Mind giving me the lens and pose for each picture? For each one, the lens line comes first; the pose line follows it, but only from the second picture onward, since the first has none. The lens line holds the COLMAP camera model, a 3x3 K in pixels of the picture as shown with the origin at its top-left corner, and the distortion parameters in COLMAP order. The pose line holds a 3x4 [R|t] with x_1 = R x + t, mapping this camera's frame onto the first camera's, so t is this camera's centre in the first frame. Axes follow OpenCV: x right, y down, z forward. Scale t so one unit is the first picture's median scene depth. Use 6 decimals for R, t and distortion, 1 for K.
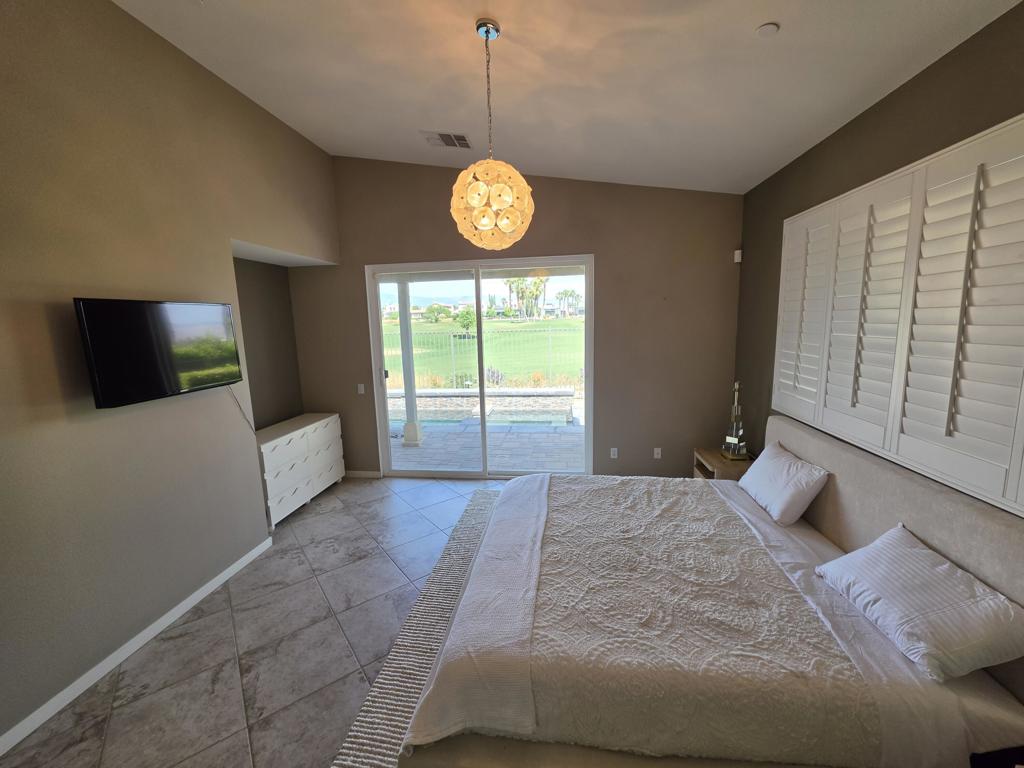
lens RADIAL K [[410.7, 0, 507.1], [0, 410.7, 381.1], [0, 0, 1]] dist [-0.004394, 0.001055]
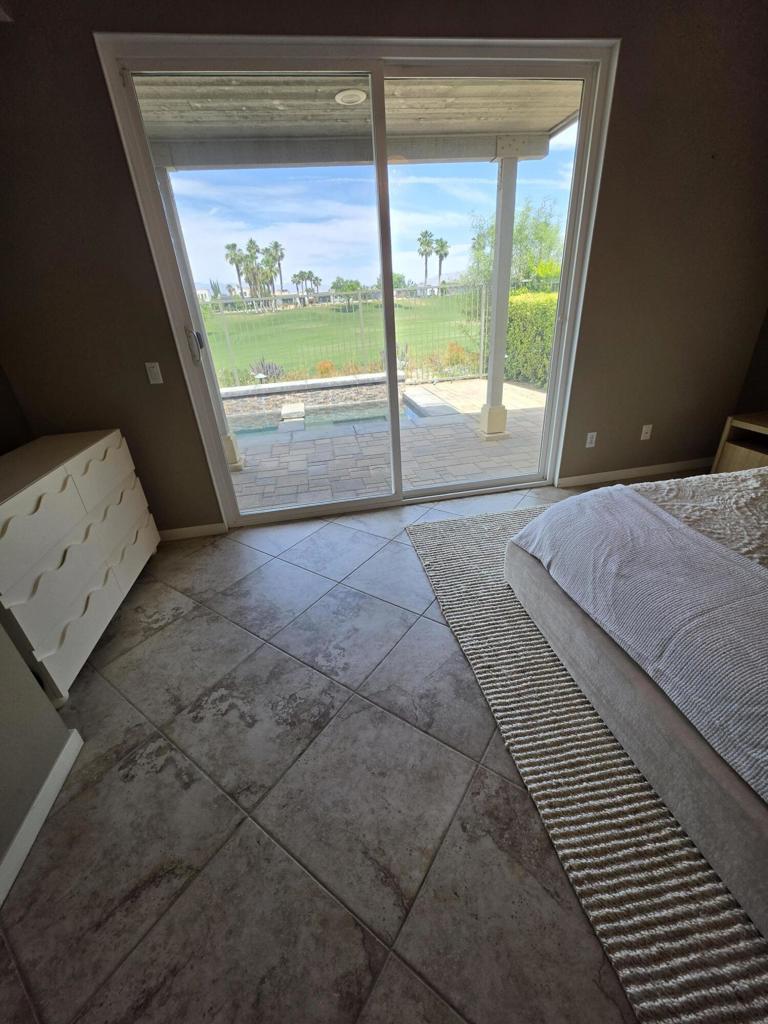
lens RADIAL K [[410.7, 0, 380.2], [0, 410.7, 510.7], [0, 0, 1]] dist [-0.004394, 0.001055]
pose [[0.952437, -0.165704, 0.255747, -0.340480], [0.080897, 0.946612, 0.312059, 0.058541], [-0.293803, -0.276528, 0.914993, 0.573631]]
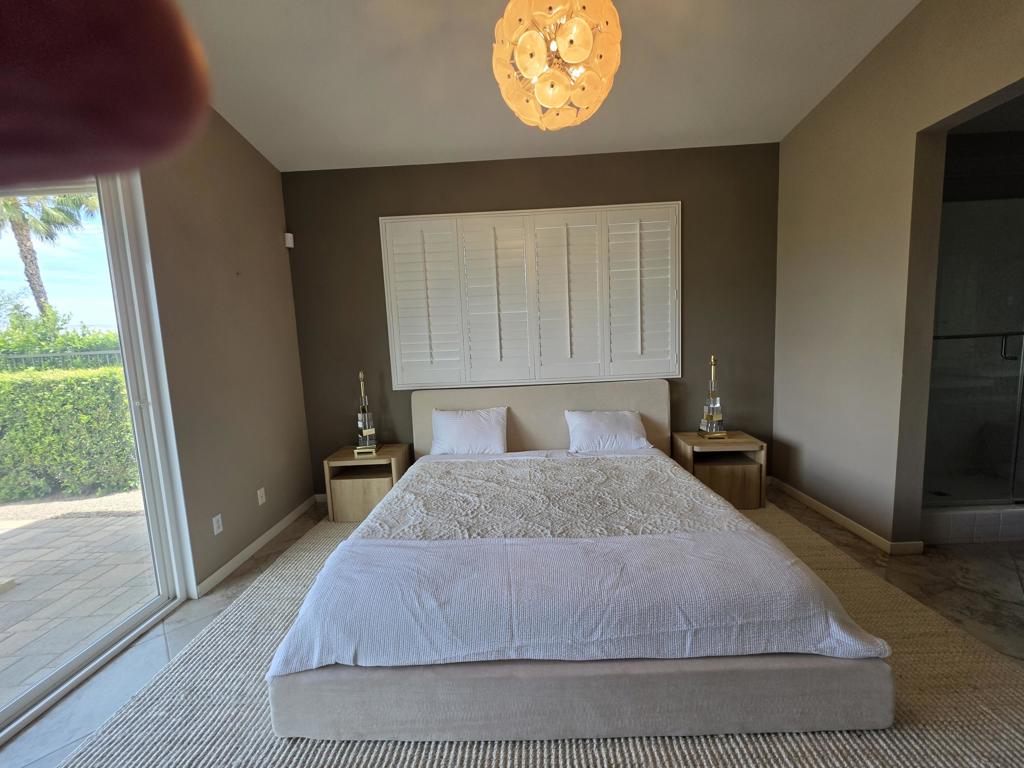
lens RADIAL K [[410.7, 0, 512.3], [0, 410.7, 382.3], [0, 0, 1]] dist [-0.004394, 0.001055]
pose [[-0.116947, -0.073387, 0.990423, -0.450237], [0.192341, 0.976711, 0.095082, 0.003480], [-0.974335, 0.201619, -0.100108, 0.778844]]
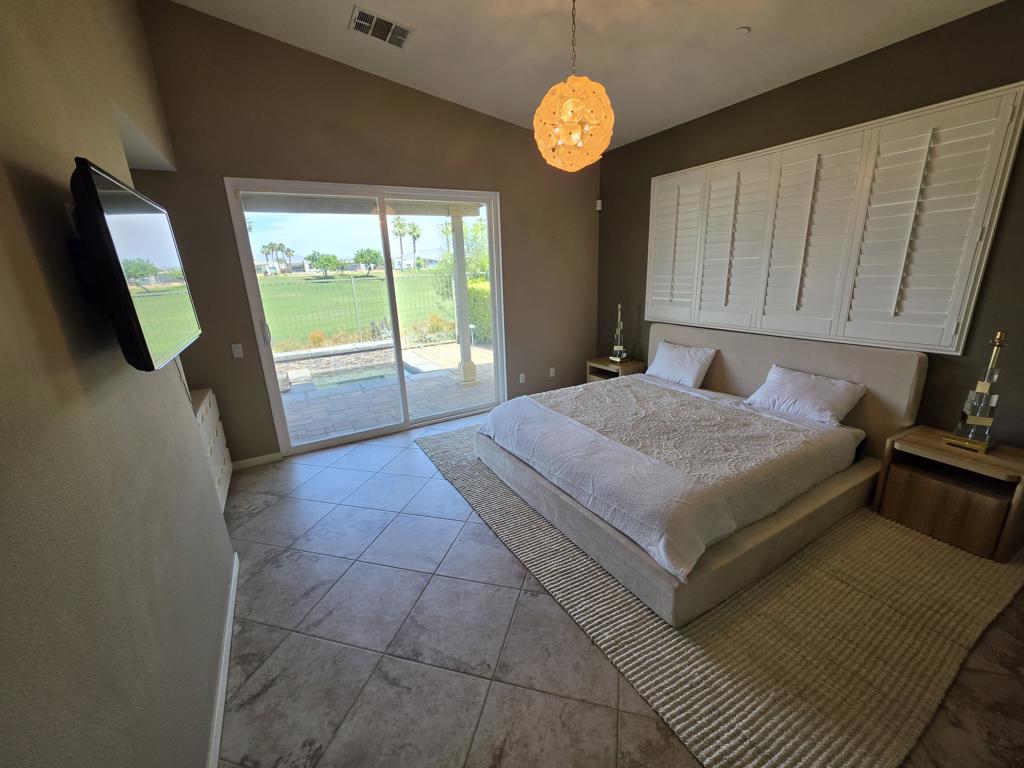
lens RADIAL K [[410.7, 0, 505.5], [0, 410.7, 383.3], [0, 0, 1]] dist [-0.004394, 0.001055]
pose [[0.799475, -0.166744, 0.577093, -0.553897], [0.105302, 0.984728, 0.138645, 0.033675], [-0.591398, -0.050074, 0.804824, 0.146606]]
